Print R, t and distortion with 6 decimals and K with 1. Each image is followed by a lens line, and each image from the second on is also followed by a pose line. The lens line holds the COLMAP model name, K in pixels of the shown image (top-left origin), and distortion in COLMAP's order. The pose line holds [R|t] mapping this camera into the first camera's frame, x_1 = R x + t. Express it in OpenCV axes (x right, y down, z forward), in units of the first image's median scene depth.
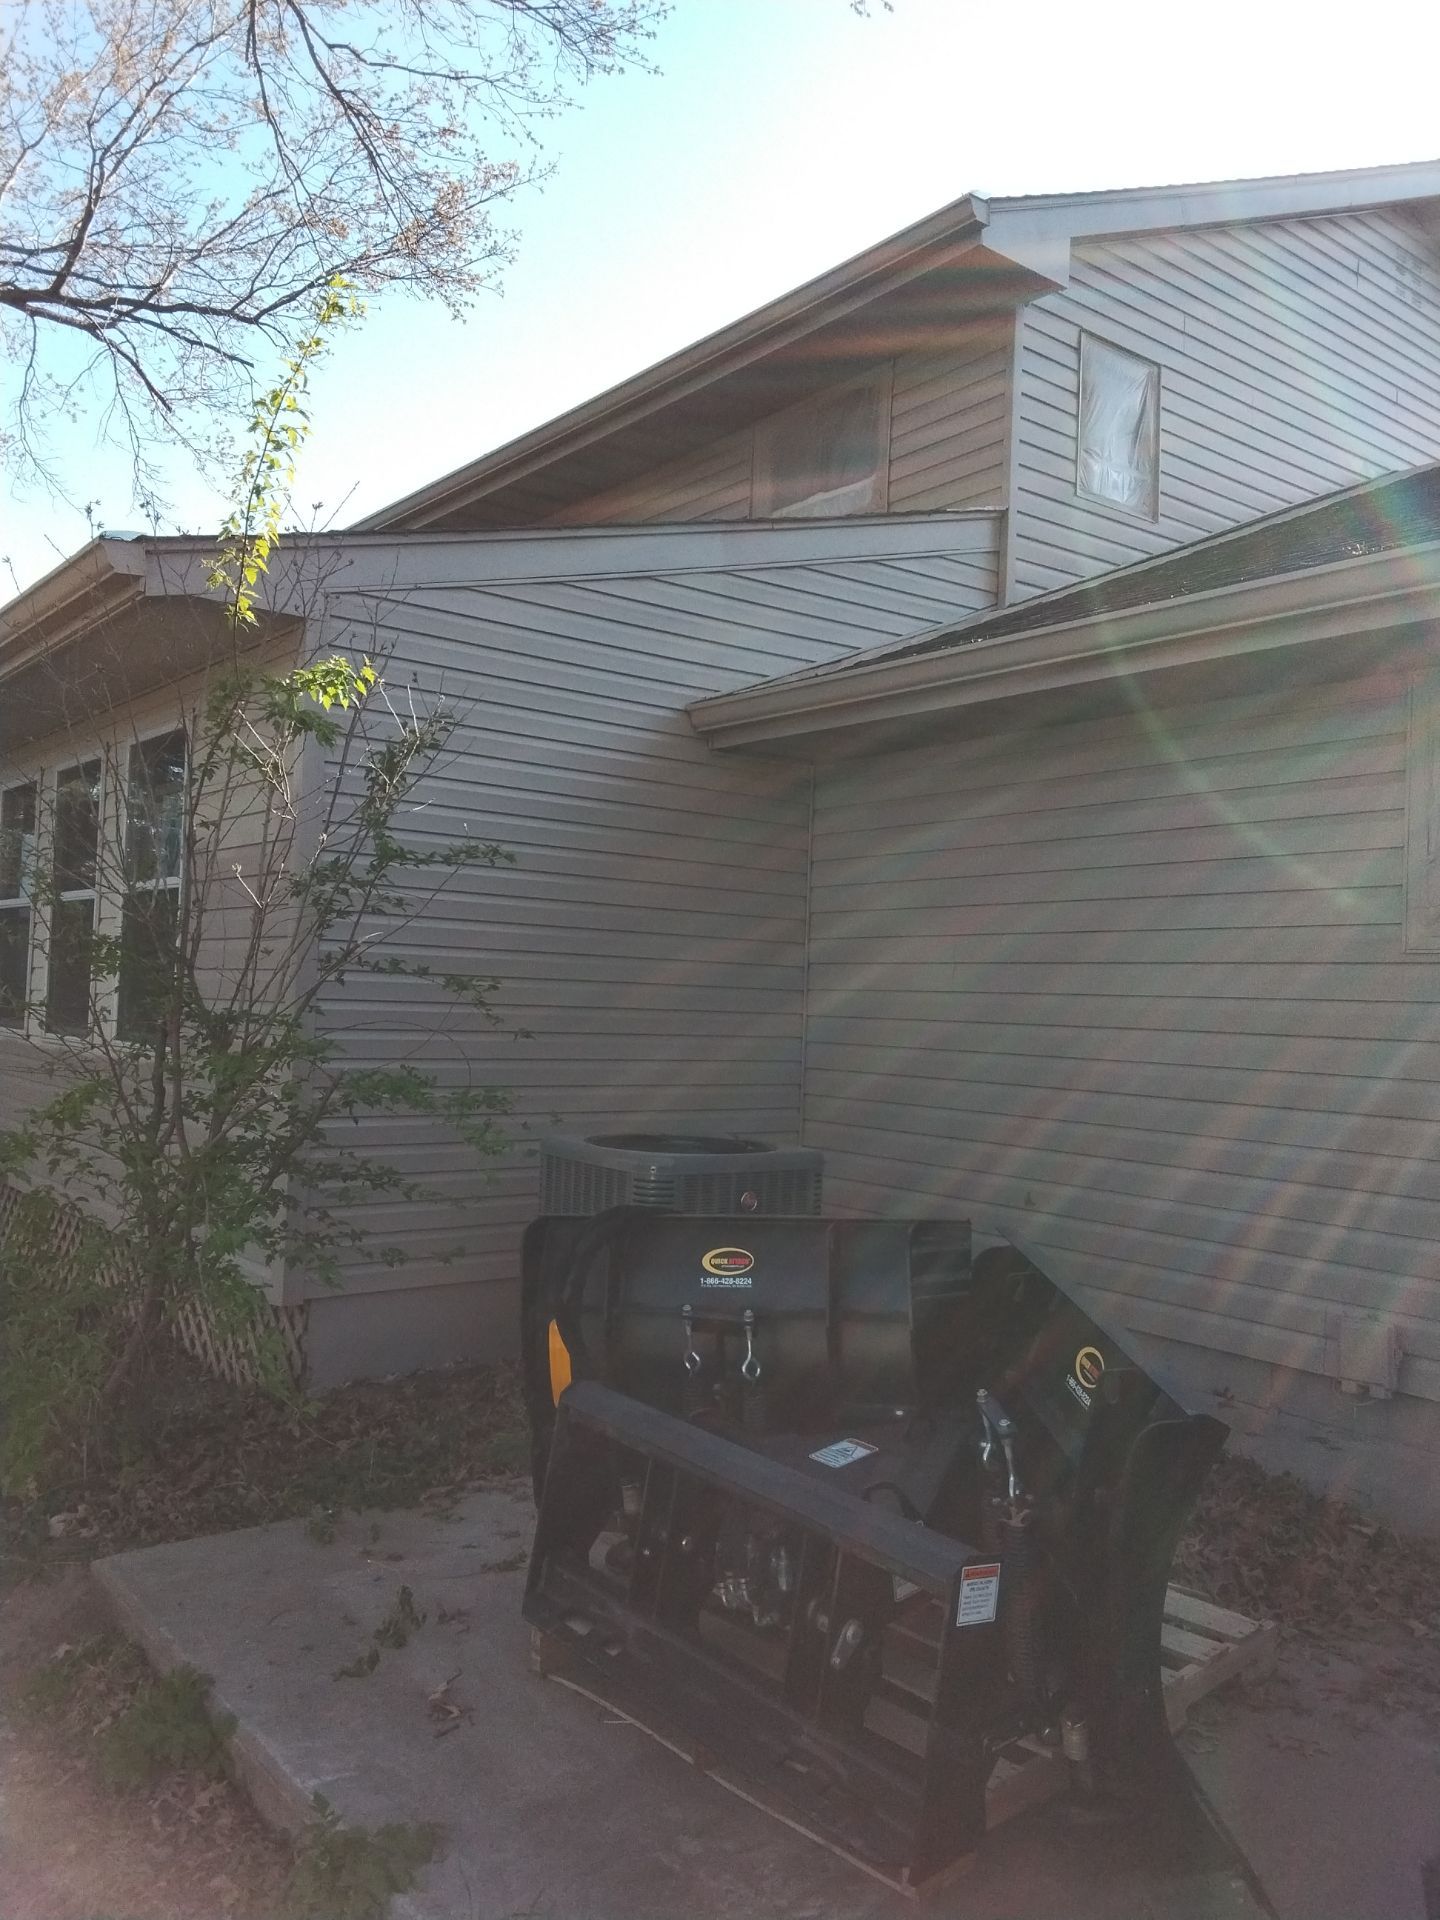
lens RADIAL K [[1498.4, 0, 732.8], [0, 1498.4, 947.8], [0, 0, 1]] dist [0.112390, -0.150409]
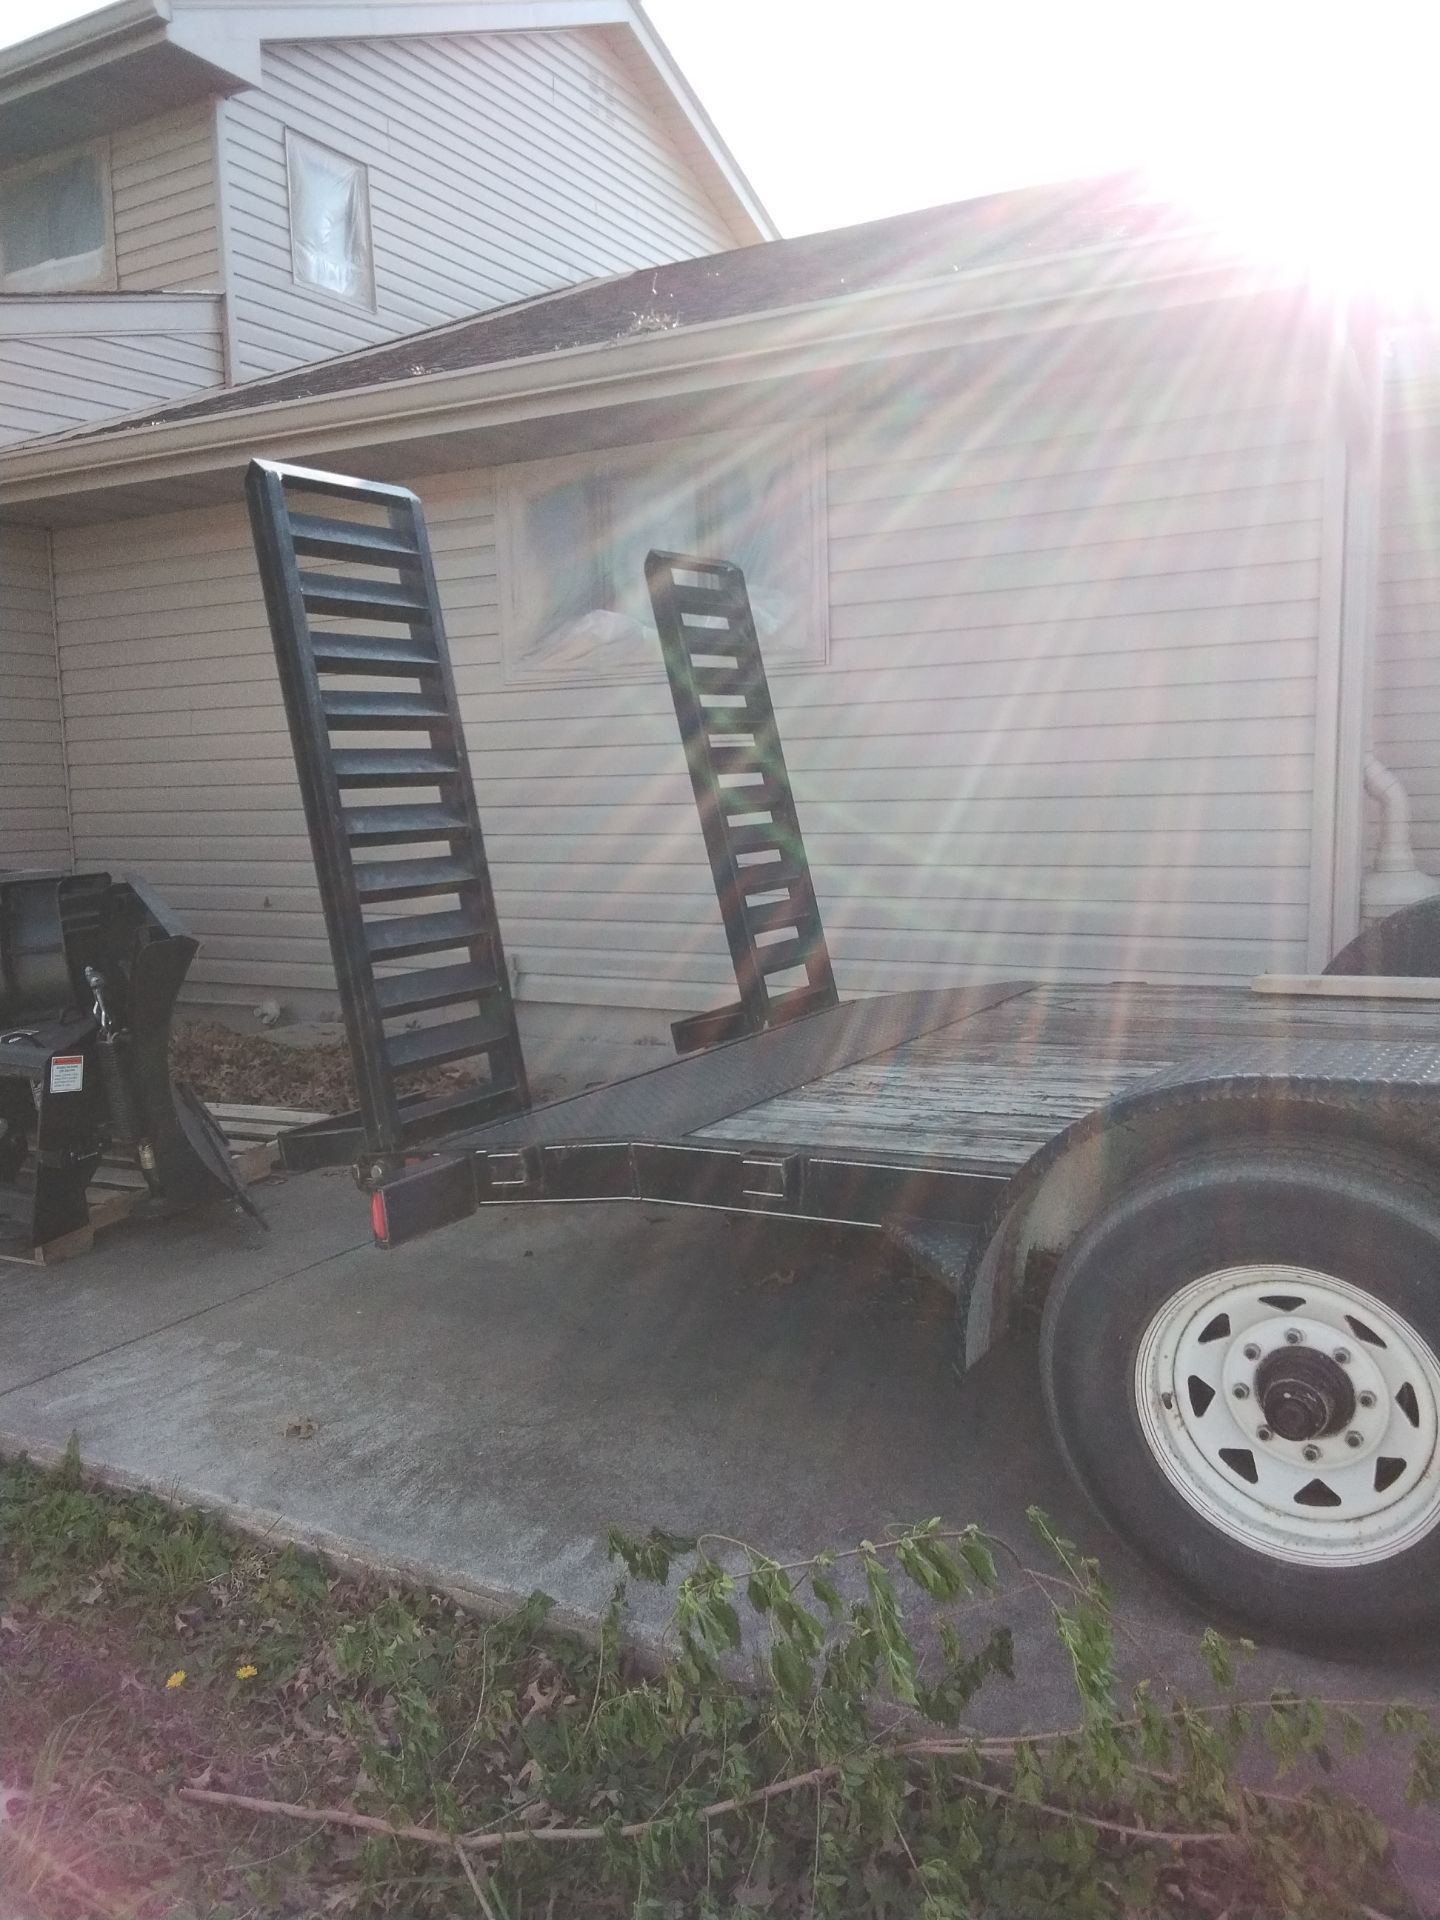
lens RADIAL K [[1498.4, 0, 701.9], [0, 1498.4, 950.6], [0, 0, 1]] dist [0.112390, -0.150409]
pose [[0.932078, -0.089862, 0.350935, 0.077490], [0.037789, 0.987578, 0.152517, 0.027209], [-0.360281, -0.128896, 0.923896, -0.226426]]
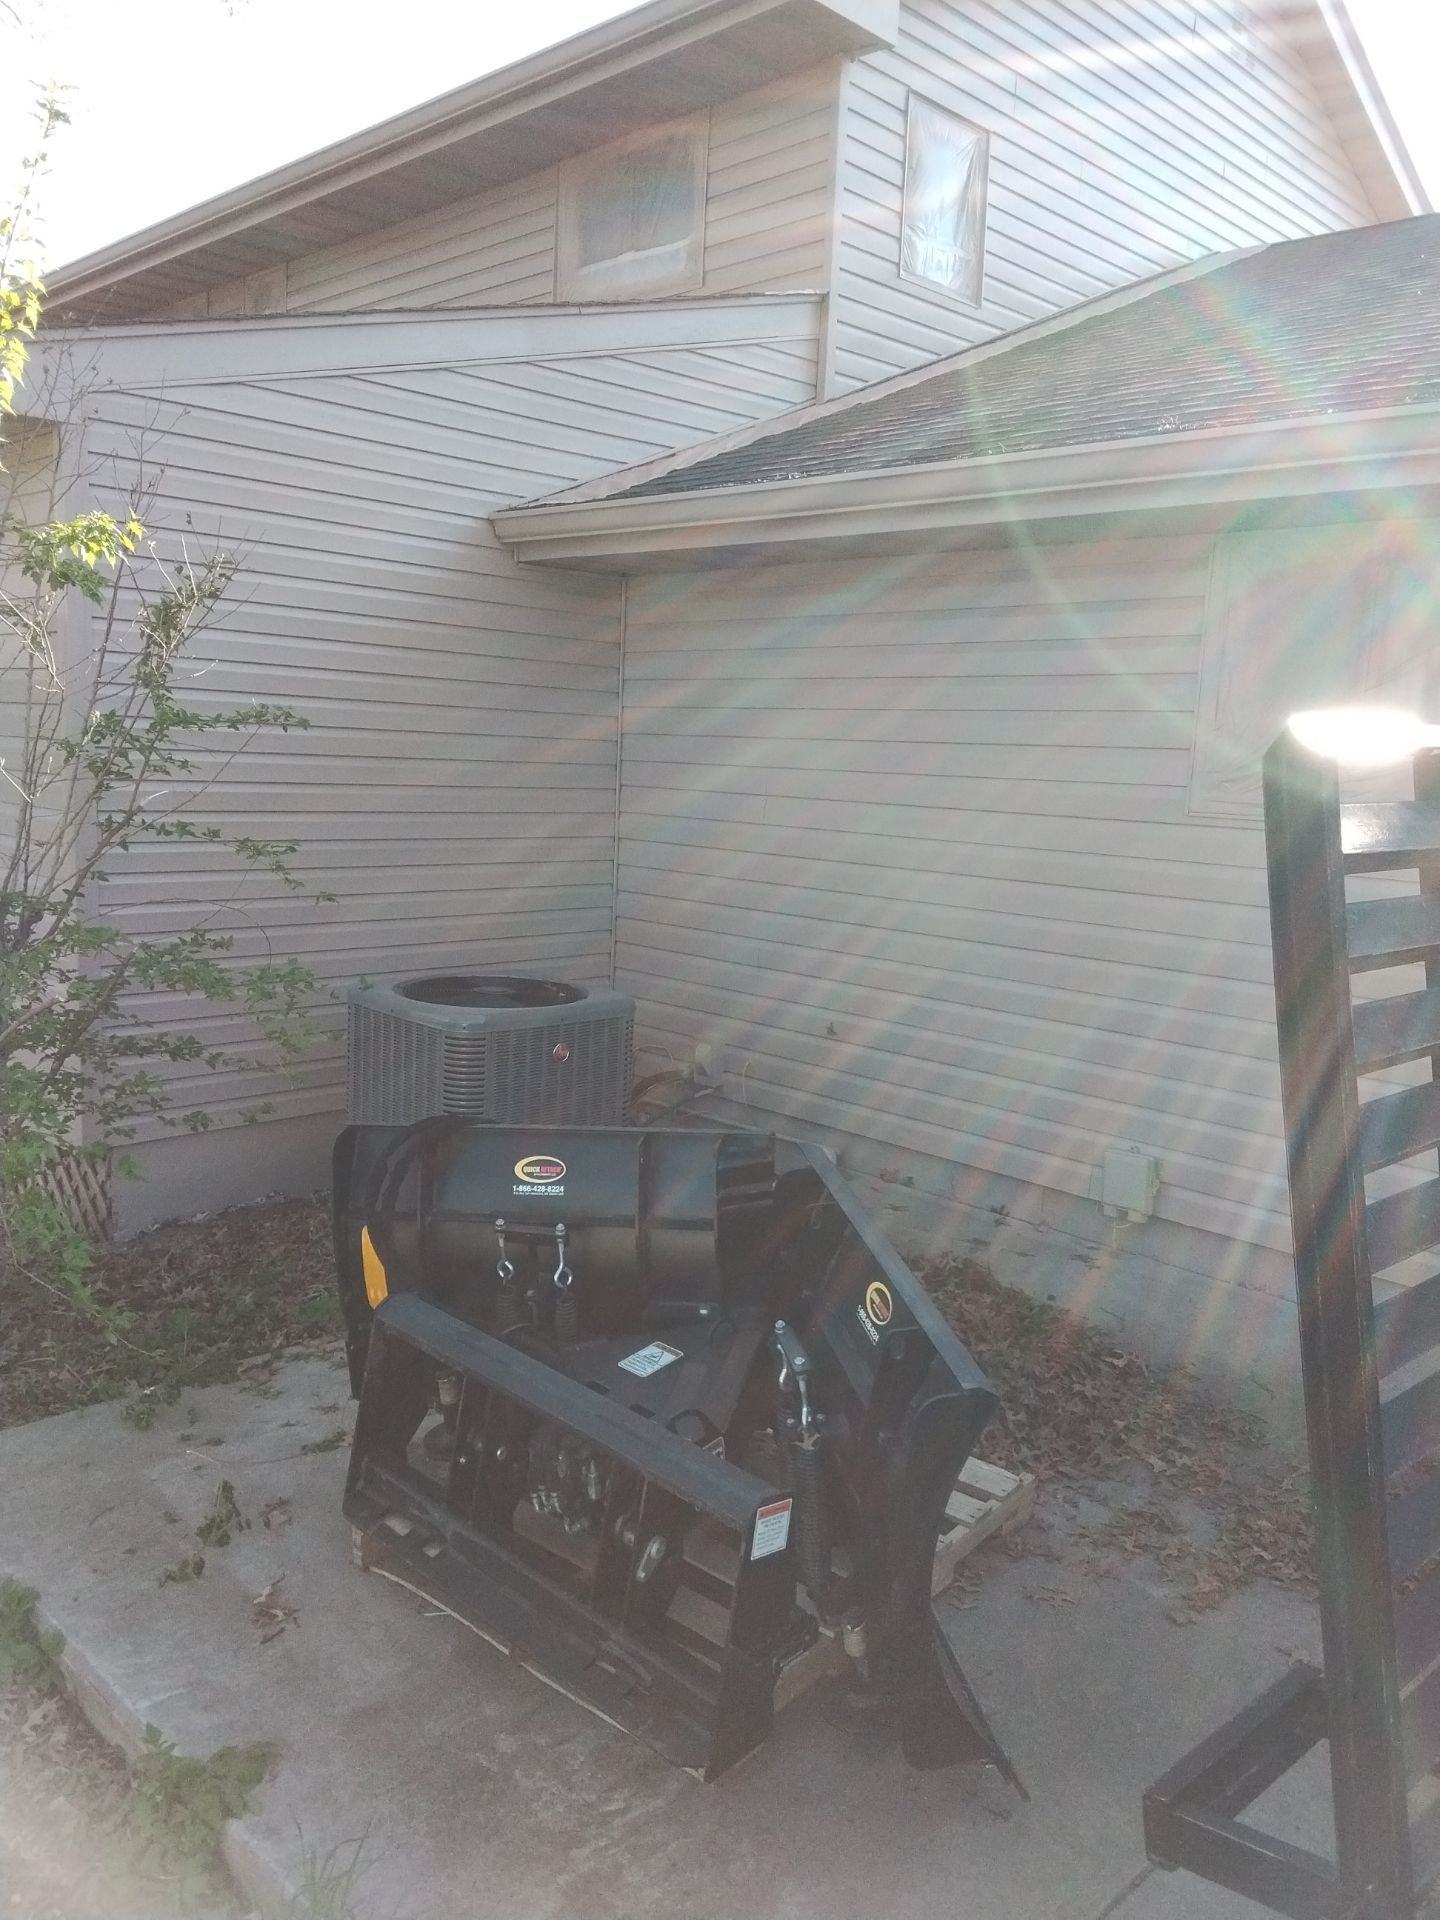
lens RADIAL K [[1498.4, 0, 736.4], [0, 1498.4, 946.7], [0, 0, 1]] dist [0.112390, -0.150409]
pose [[0.992033, -0.008791, 0.125674, 0.000989], [-0.013788, 0.983994, 0.177670, -0.059772], [-0.125224, -0.177987, 0.976033, 0.004594]]
